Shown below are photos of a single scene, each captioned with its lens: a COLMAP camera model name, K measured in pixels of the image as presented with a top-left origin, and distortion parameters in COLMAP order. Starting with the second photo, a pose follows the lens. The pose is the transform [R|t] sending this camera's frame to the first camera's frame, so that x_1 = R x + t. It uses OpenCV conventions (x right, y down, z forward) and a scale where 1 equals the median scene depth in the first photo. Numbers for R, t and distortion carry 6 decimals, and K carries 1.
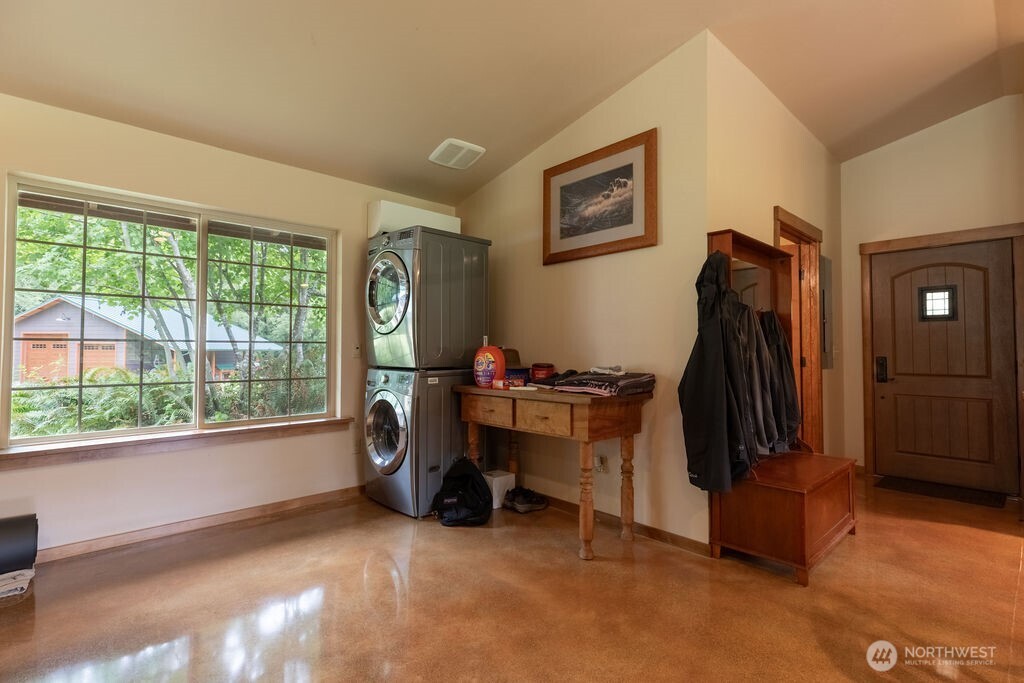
lens RADIAL K [[479.8, 0, 516.4], [0, 479.8, 334.5], [0, 0, 1]] dist [0.001679, 0.000373]
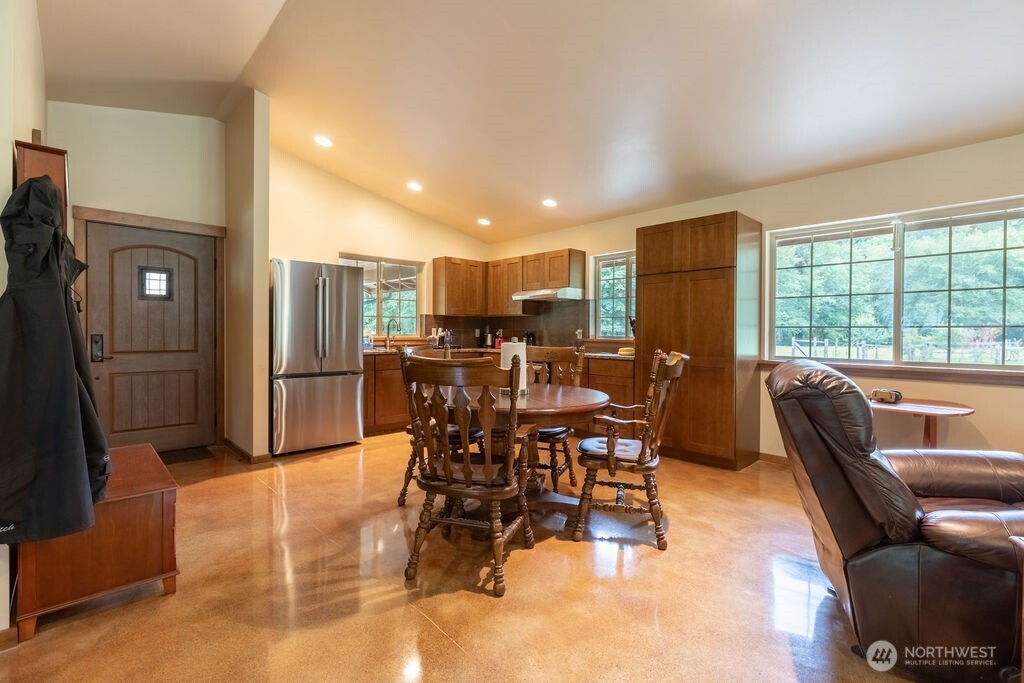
lens RADIAL K [[456.0, 0, 512.6], [0, 456.0, 336.2], [0, 0, 1]] dist [0.000918, -0.000007]
pose [[-0.012725, -0.010595, 0.999863, -0.173917], [-0.040651, 0.999123, 0.010070, 0.010977], [-0.999092, -0.040517, -0.013144, 0.284888]]
